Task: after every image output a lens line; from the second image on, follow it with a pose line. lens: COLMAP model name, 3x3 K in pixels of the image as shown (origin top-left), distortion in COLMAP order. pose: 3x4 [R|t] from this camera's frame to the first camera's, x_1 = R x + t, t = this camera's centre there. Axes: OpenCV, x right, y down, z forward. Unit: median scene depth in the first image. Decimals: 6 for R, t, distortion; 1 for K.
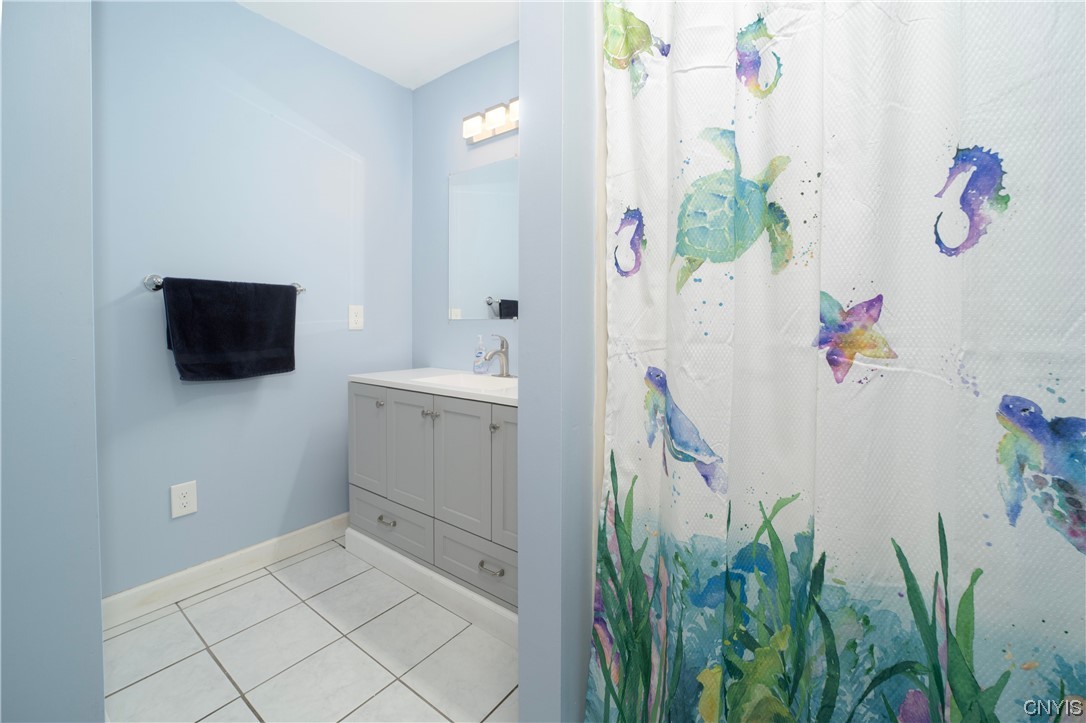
lens RADIAL K [[434.7, 0, 538.0], [0, 434.7, 334.5], [0, 0, 1]] dist [-0.019781, 0.000123]
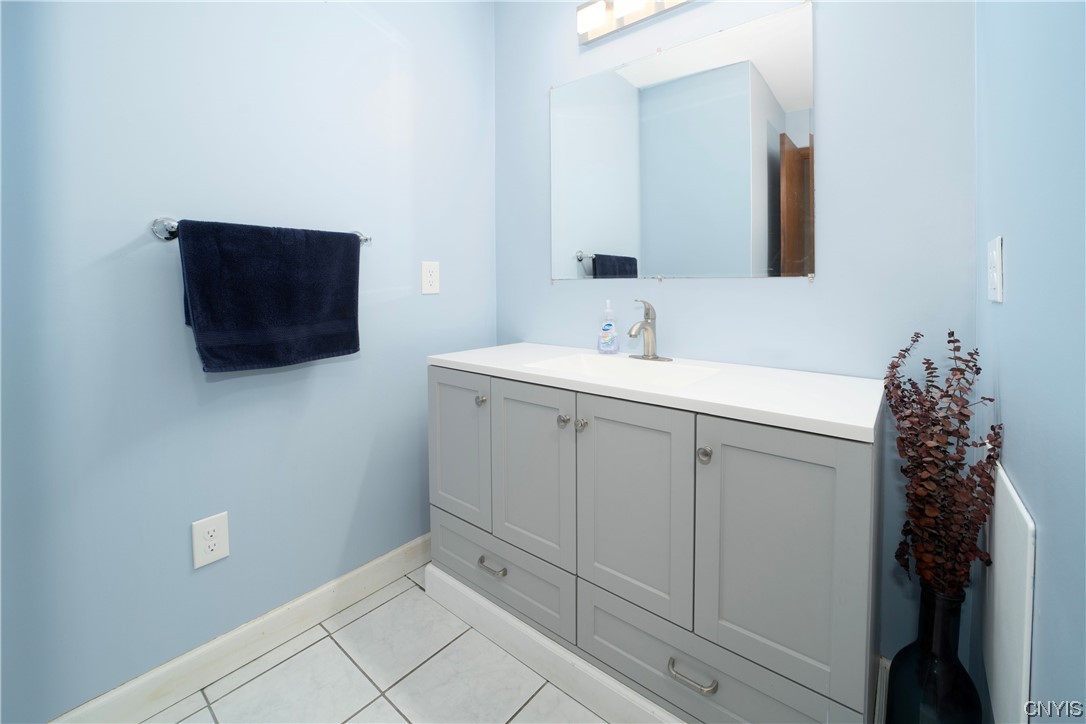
lens RADIAL K [[443.5, 0, 544.6], [0, 443.5, 294.3], [0, 0, 1]] dist [-0.023426, 0.000278]
pose [[0.999228, -0.007001, -0.038668, -0.248375], [0.006905, 0.999973, -0.002617, -0.008827], [0.038685, 0.002348, 0.999249, 0.306160]]
